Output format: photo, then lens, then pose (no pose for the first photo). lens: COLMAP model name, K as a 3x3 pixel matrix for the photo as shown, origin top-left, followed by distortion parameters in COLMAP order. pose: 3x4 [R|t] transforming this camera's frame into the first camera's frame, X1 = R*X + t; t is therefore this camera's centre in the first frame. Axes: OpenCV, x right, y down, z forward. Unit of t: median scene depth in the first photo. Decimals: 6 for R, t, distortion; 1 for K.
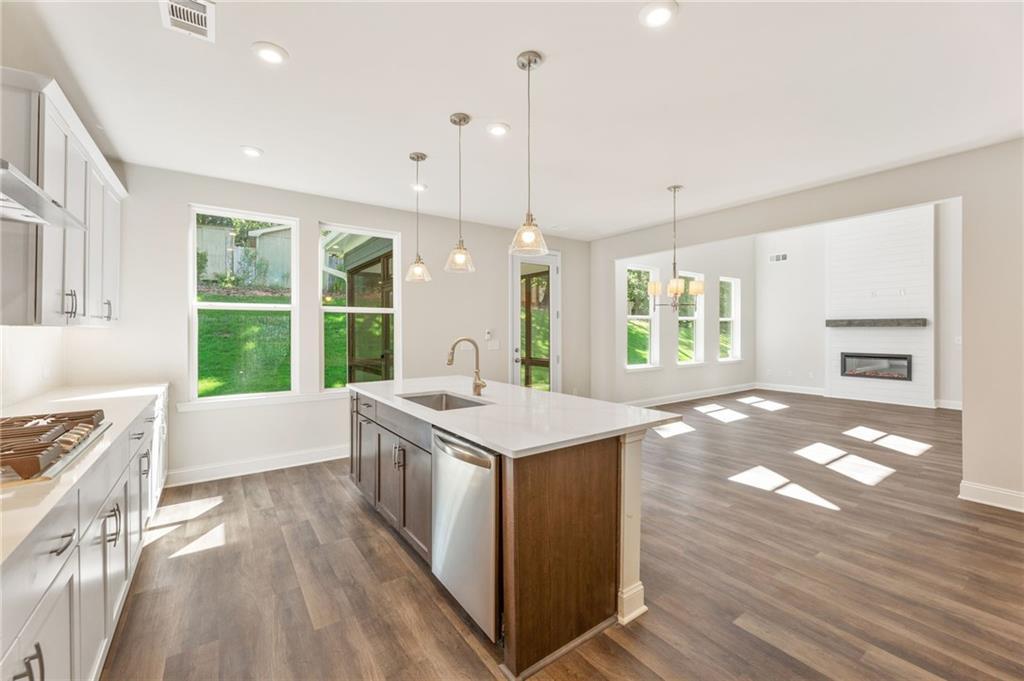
lens RADIAL K [[413.3, 0, 512.0], [0, 413.3, 340.5], [0, 0, 1]] dist [0.001431, -0.000172]
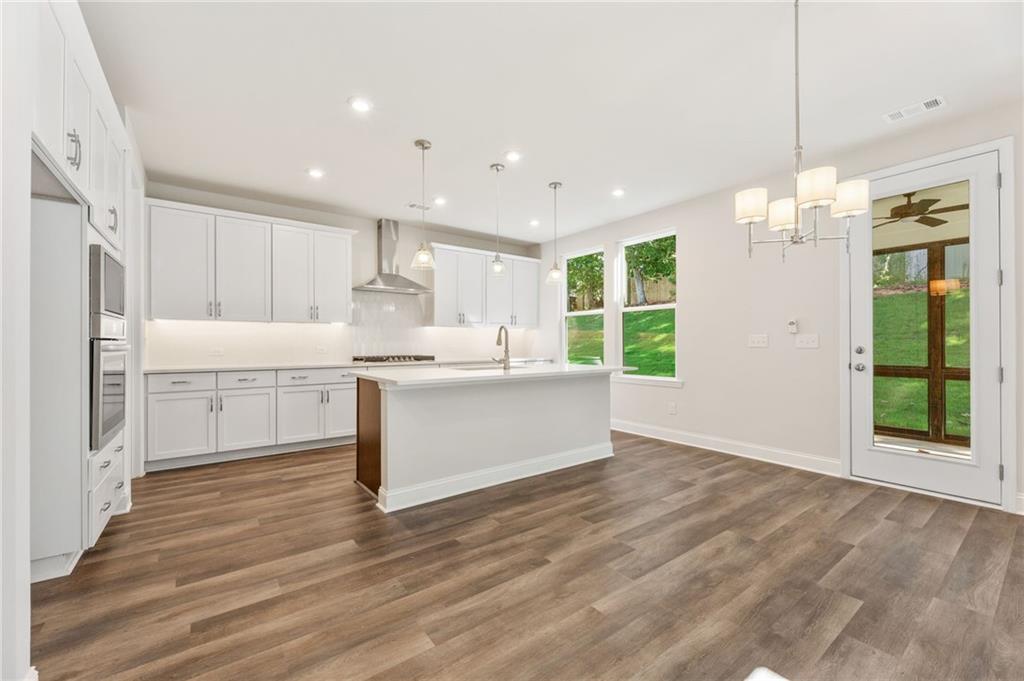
lens RADIAL K [[413.3, 0, 512.0], [0, 413.3, 340.5], [0, 0, 1]] dist [0.001431, -0.000172]
pose [[0.025124, -0.004623, -0.999674, 1.266798], [-0.023476, 0.999711, -0.005213, 0.050762], [0.999409, 0.023599, 0.025009, 1.007311]]
